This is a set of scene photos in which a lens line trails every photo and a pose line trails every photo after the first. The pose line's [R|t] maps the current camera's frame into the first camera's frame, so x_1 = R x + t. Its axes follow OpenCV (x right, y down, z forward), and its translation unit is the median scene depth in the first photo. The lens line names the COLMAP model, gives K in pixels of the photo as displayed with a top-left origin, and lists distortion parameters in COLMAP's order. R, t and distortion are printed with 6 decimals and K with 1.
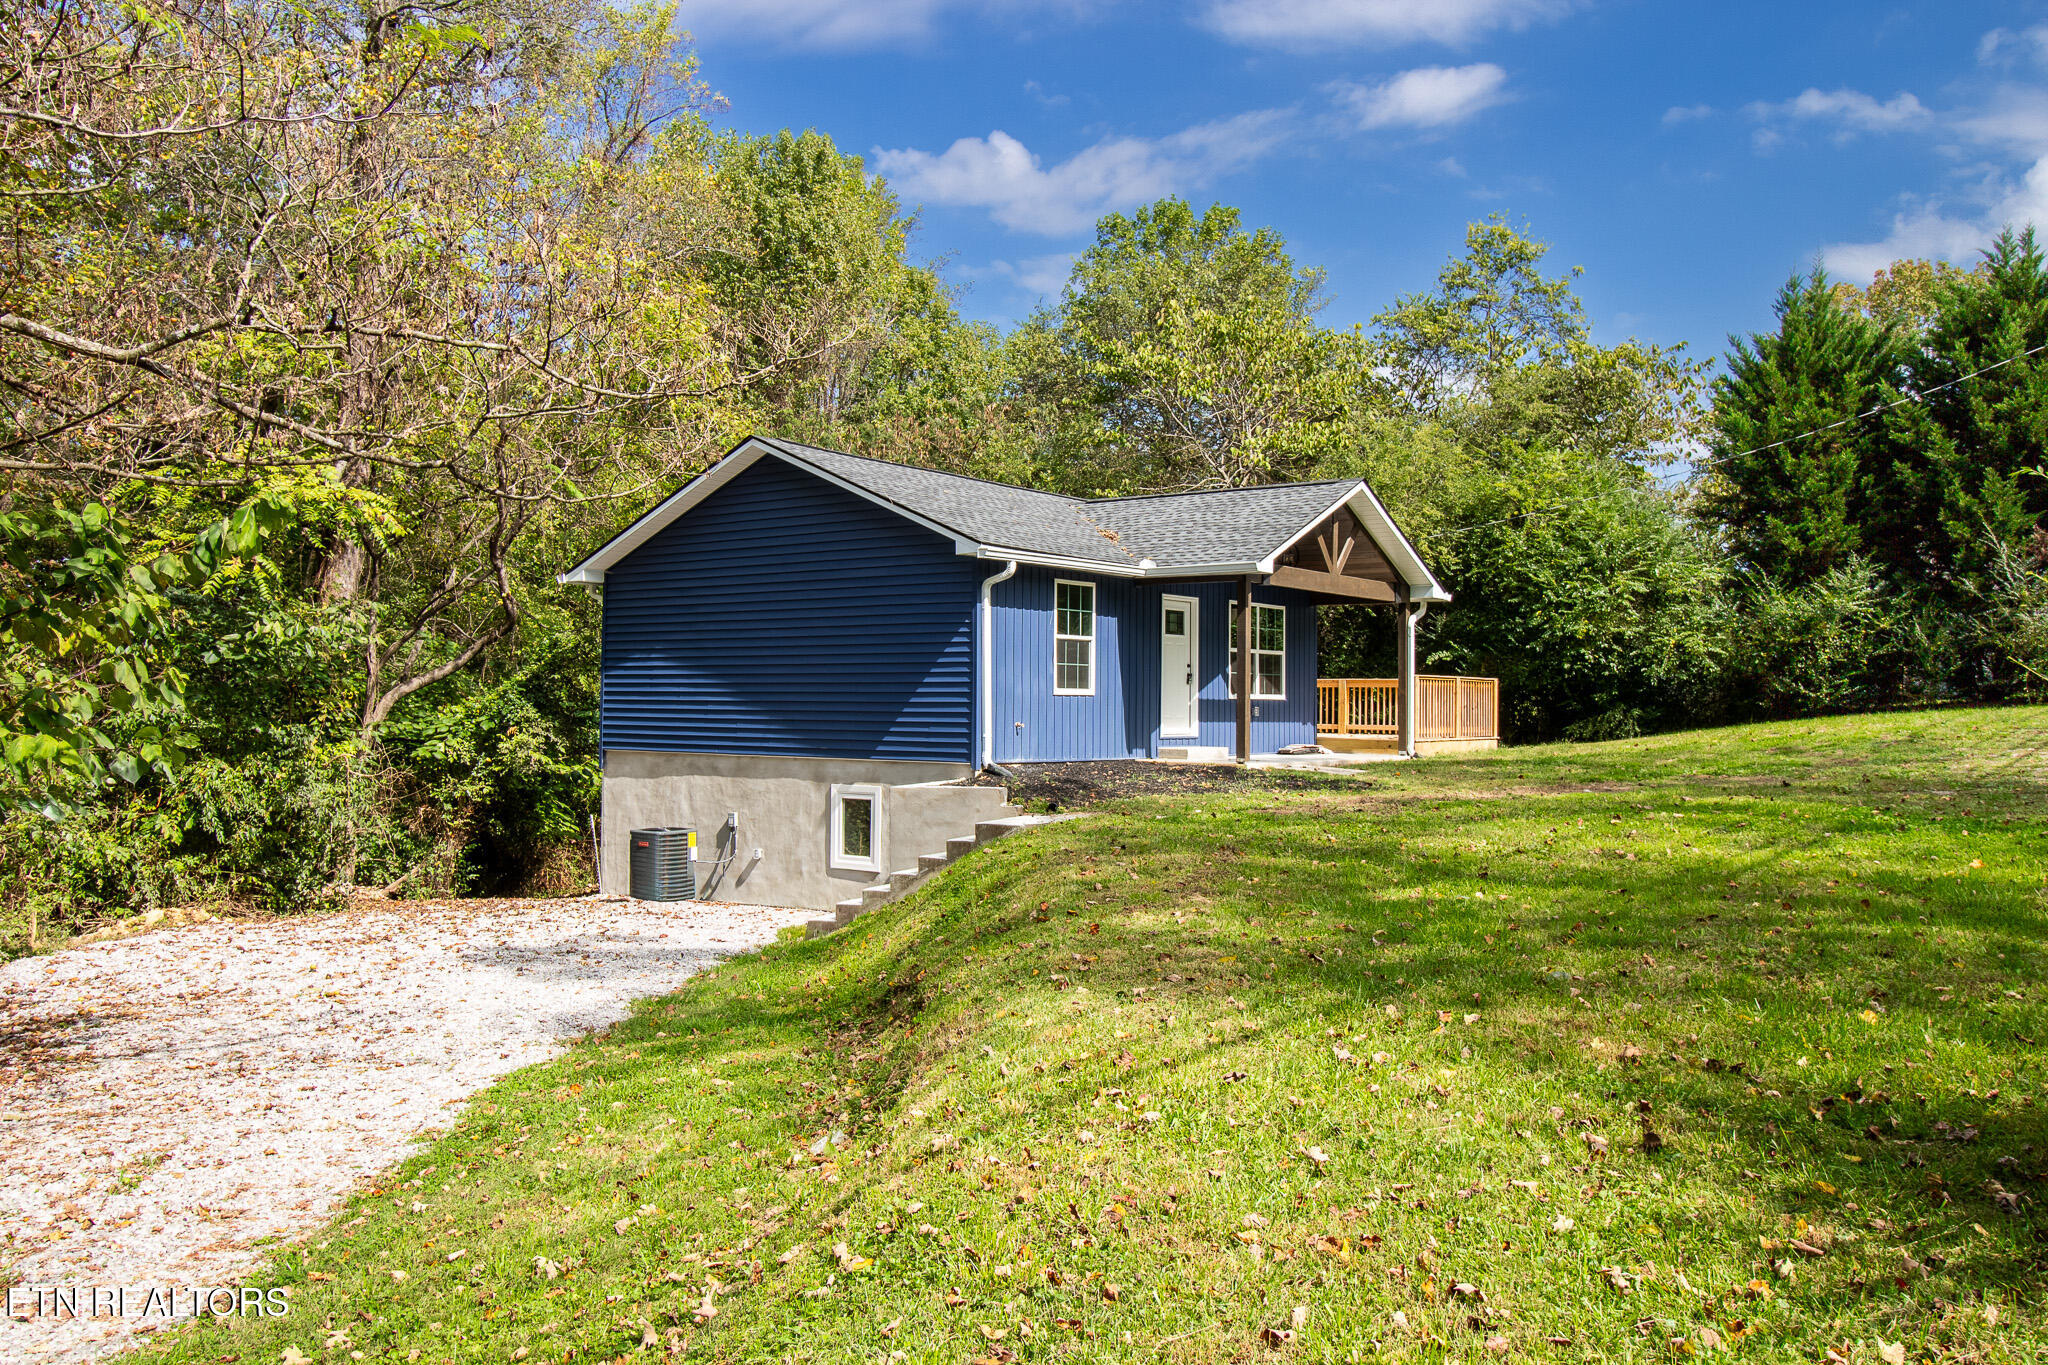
lens RADIAL K [[1653.4, 0, 1019.0], [0, 1653.4, 659.9], [0, 0, 1]] dist [0.009133, -0.003084]
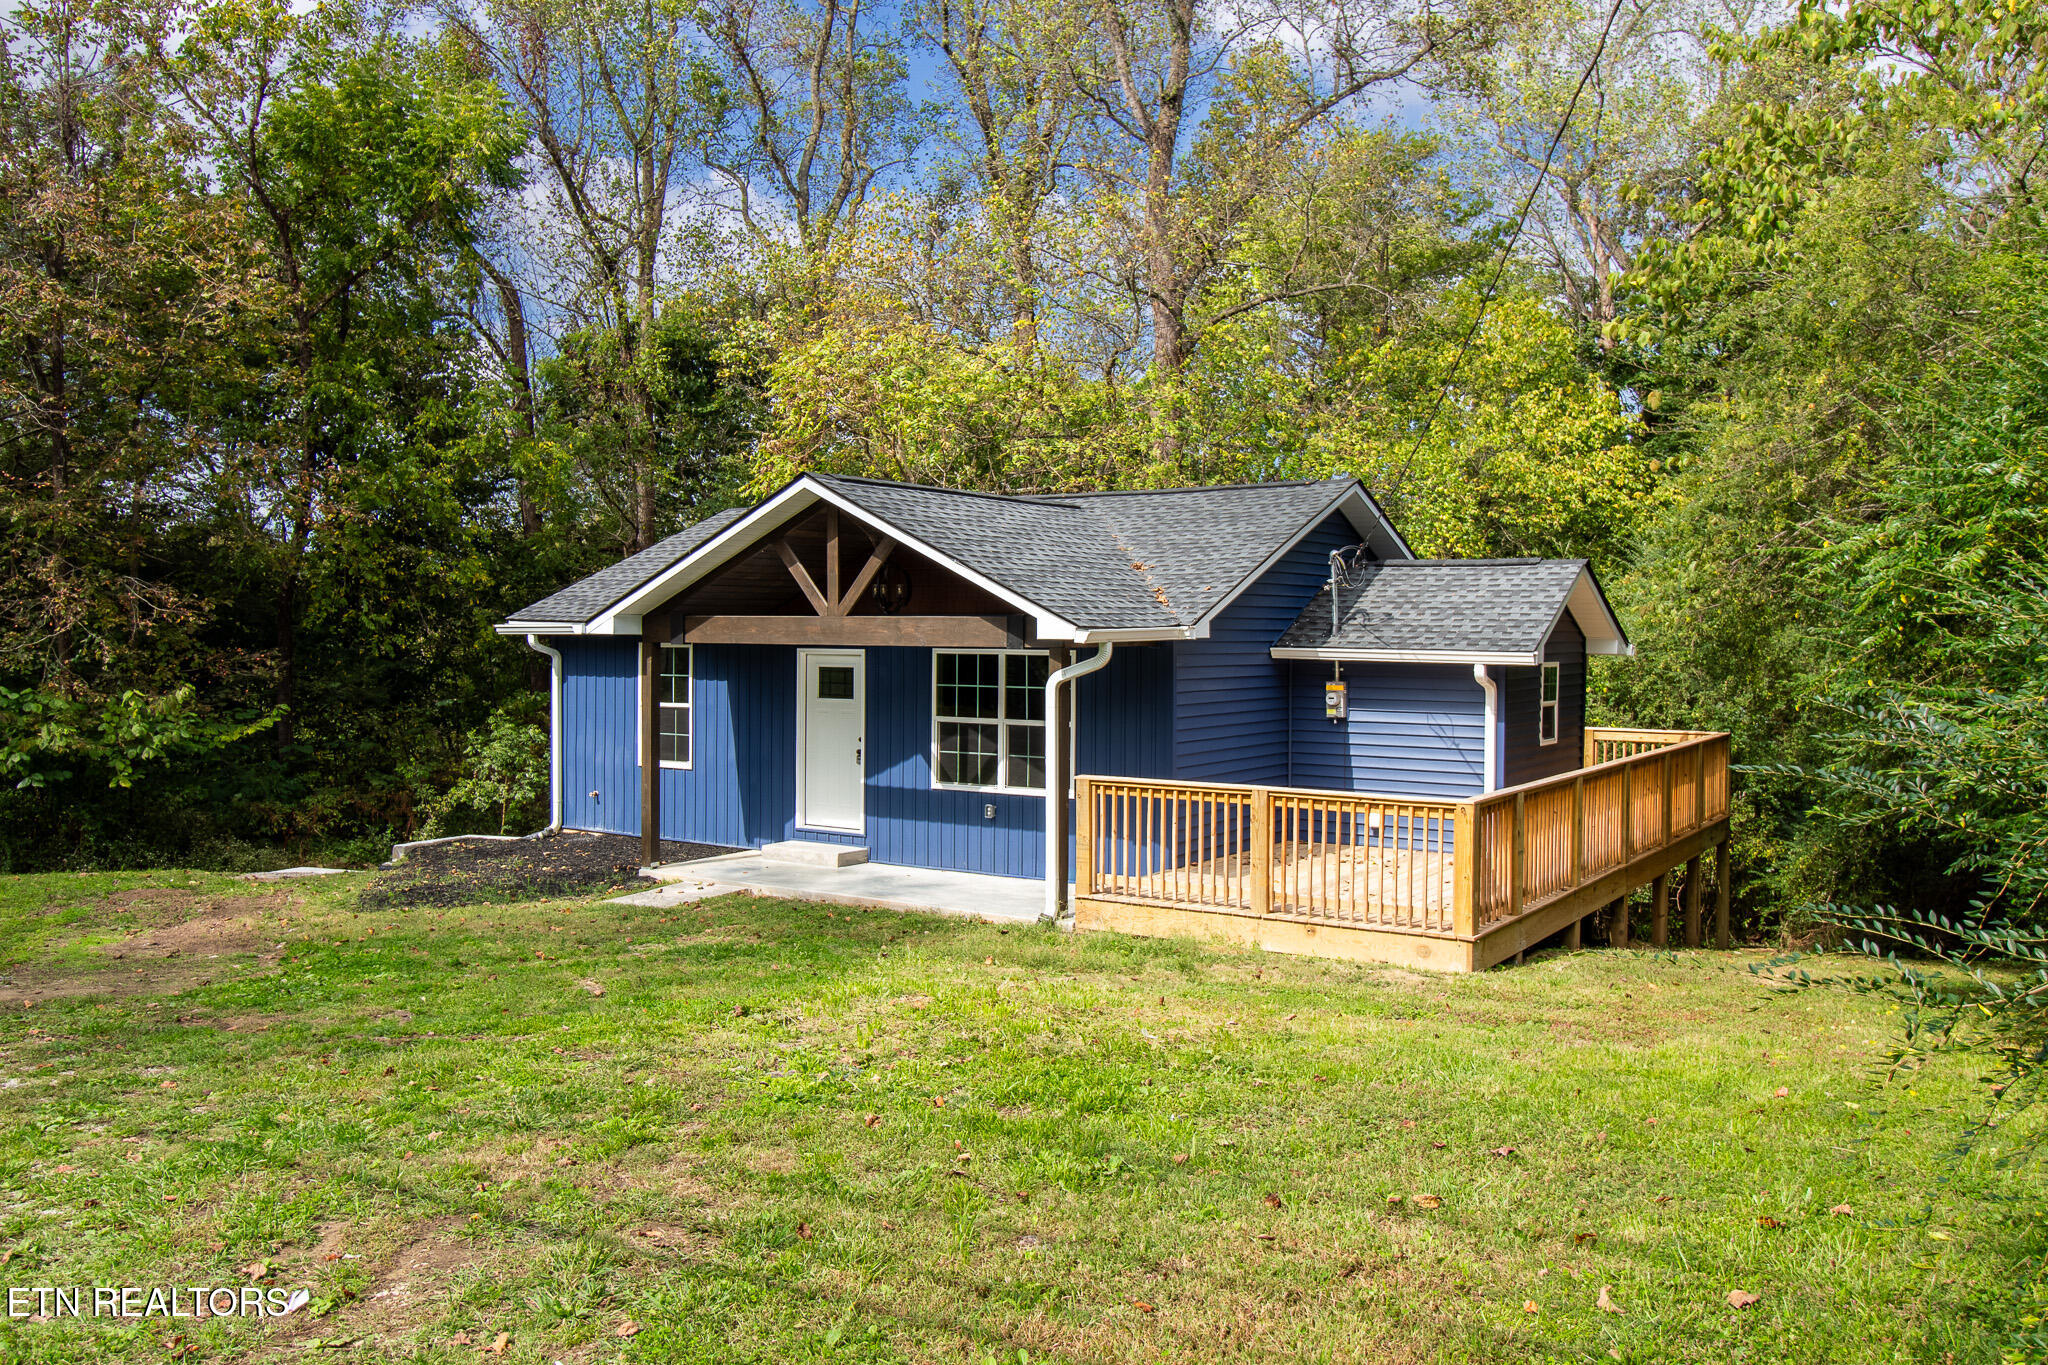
lens RADIAL K [[1653.4, 0, 1019.0], [0, 1653.4, 659.9], [0, 0, 1]] dist [0.009133, -0.003084]
pose [[0.055898, 0.011992, -0.998364, 0.910215], [0.024264, 0.999616, 0.013365, -0.043466], [0.998142, -0.024971, 0.055586, 1.093099]]
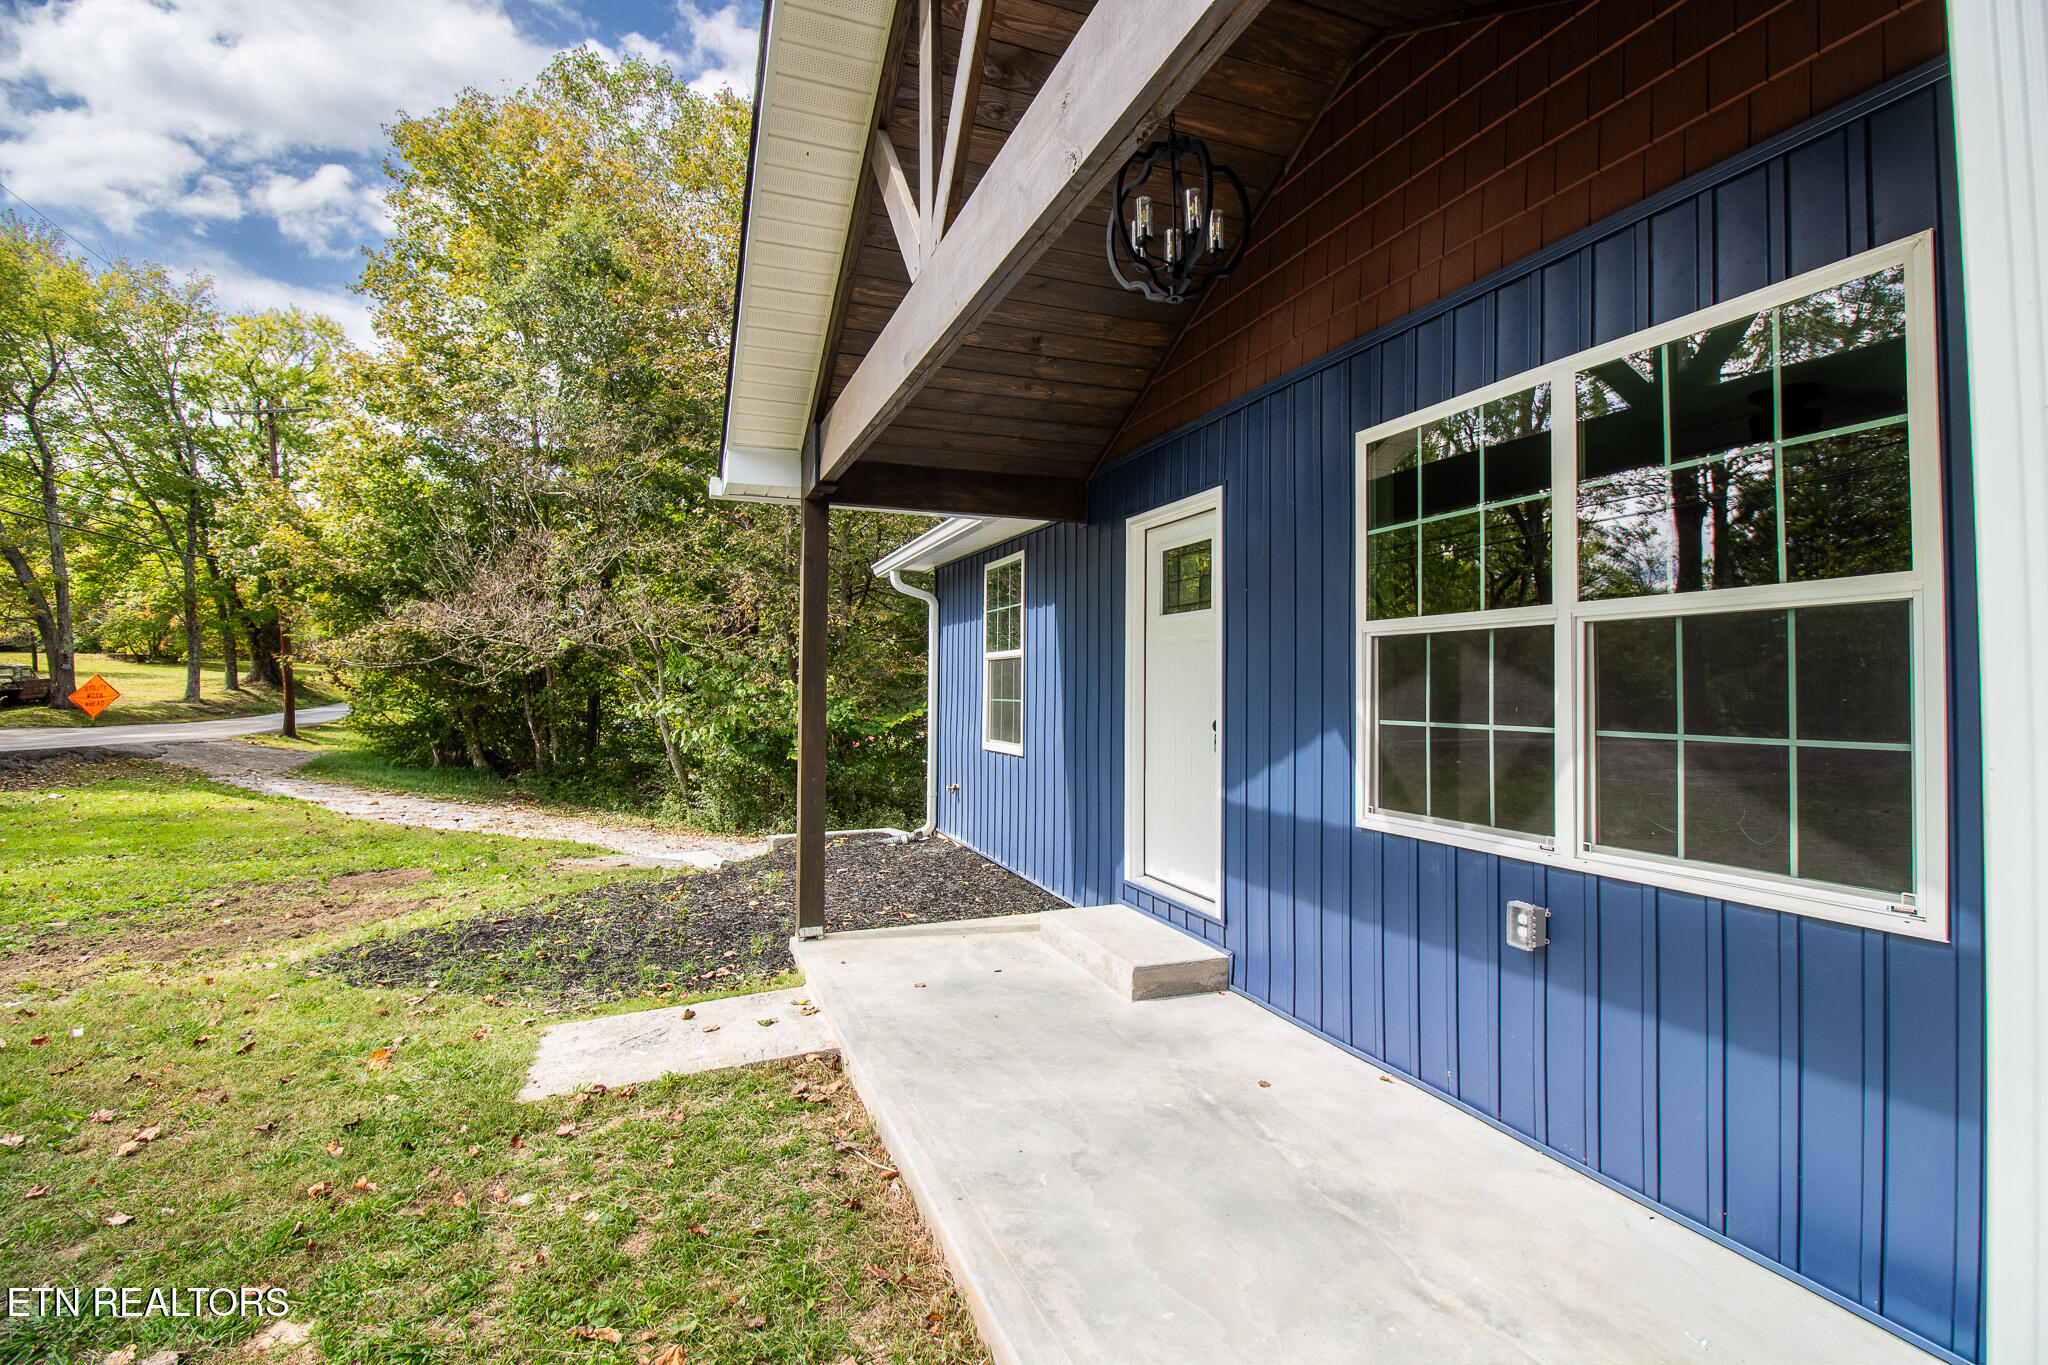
lens RADIAL K [[961.6, 0, 1027.4], [0, 961.6, 662.1], [0, 0, 1]] dist [-0.002394, -0.014564]
pose [[-0.525658, -0.031731, -0.850104, 0.303834], [0.018962, 0.998619, -0.049000, 0.005317], [0.850485, -0.041877, -0.524330, 1.131604]]
